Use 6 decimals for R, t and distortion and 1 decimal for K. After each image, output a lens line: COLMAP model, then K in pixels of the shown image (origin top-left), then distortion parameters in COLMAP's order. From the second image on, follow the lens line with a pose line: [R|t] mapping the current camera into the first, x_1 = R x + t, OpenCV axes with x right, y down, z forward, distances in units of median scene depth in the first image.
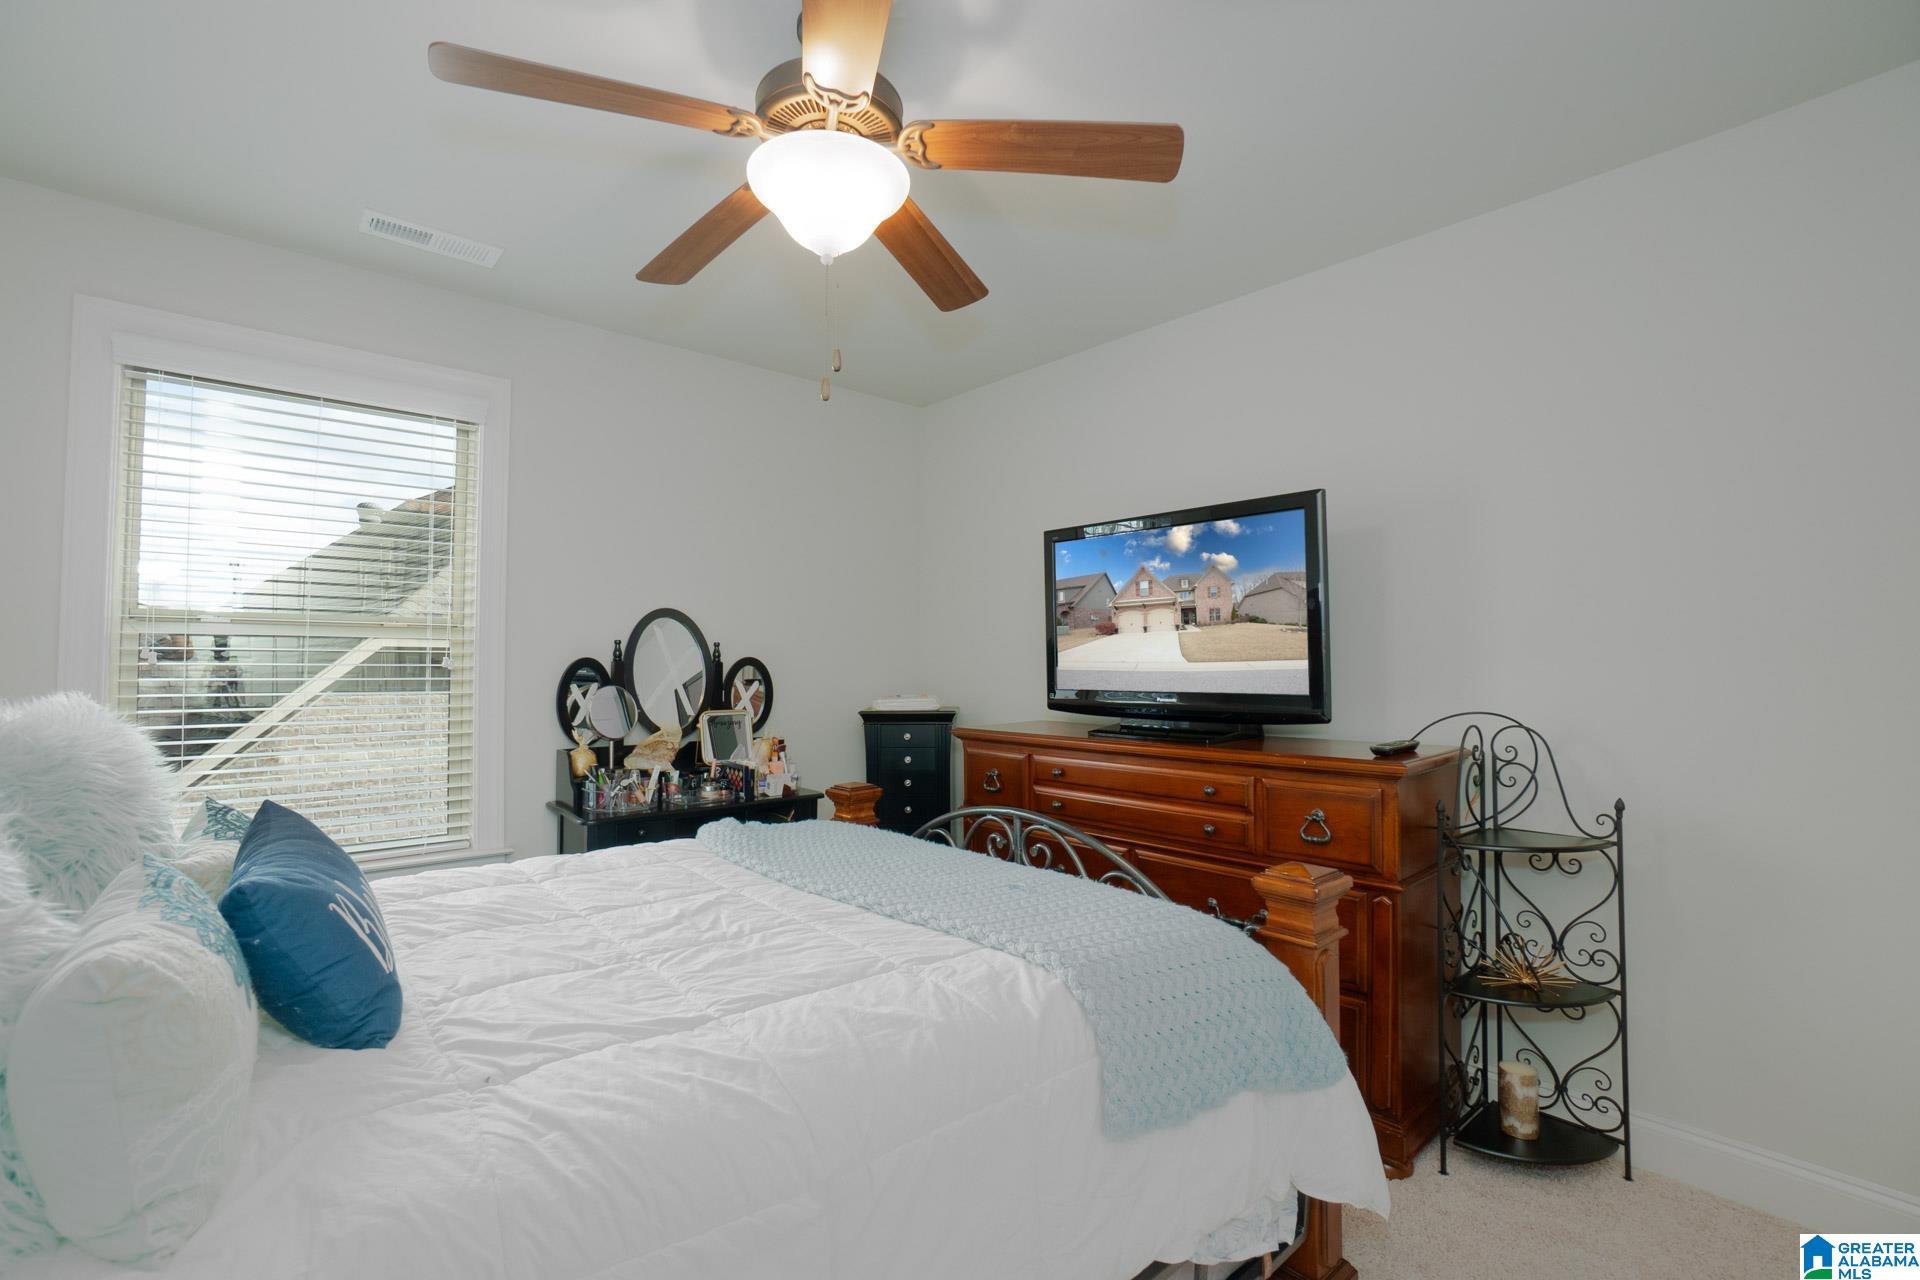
lens RADIAL K [[874.6, 0, 930.5], [0, 874.6, 644.4], [0, 0, 1]] dist [-0.001560, -0.000130]
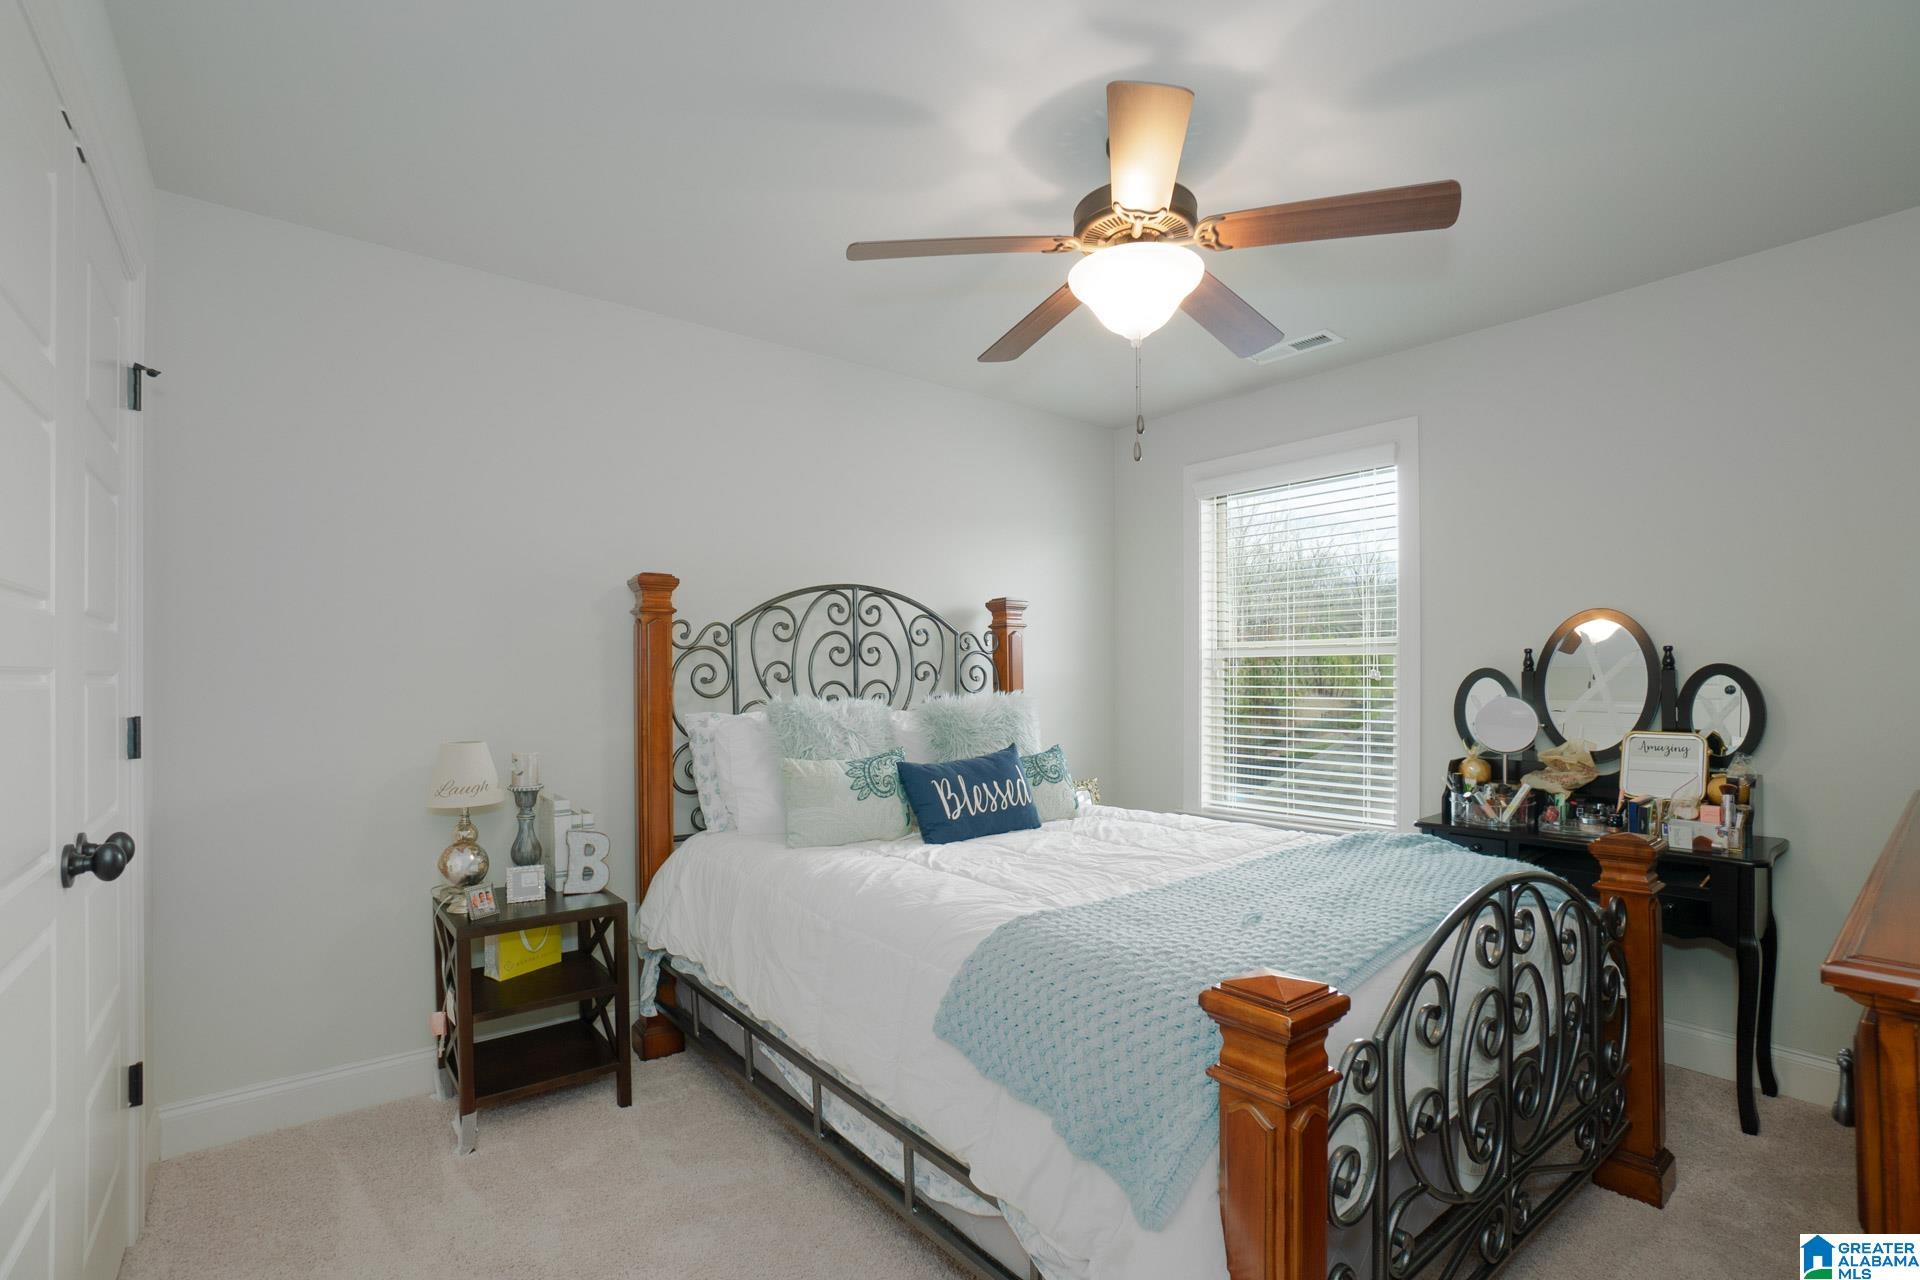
lens RADIAL K [[874.6, 0, 930.5], [0, 874.6, 644.4], [0, 0, 1]] dist [-0.001560, -0.000130]
pose [[-0.055893, -0.043927, -0.997470, 0.601834], [0.022698, 0.998718, -0.045254, 0.018066], [0.998179, -0.025170, -0.054824, 0.420755]]
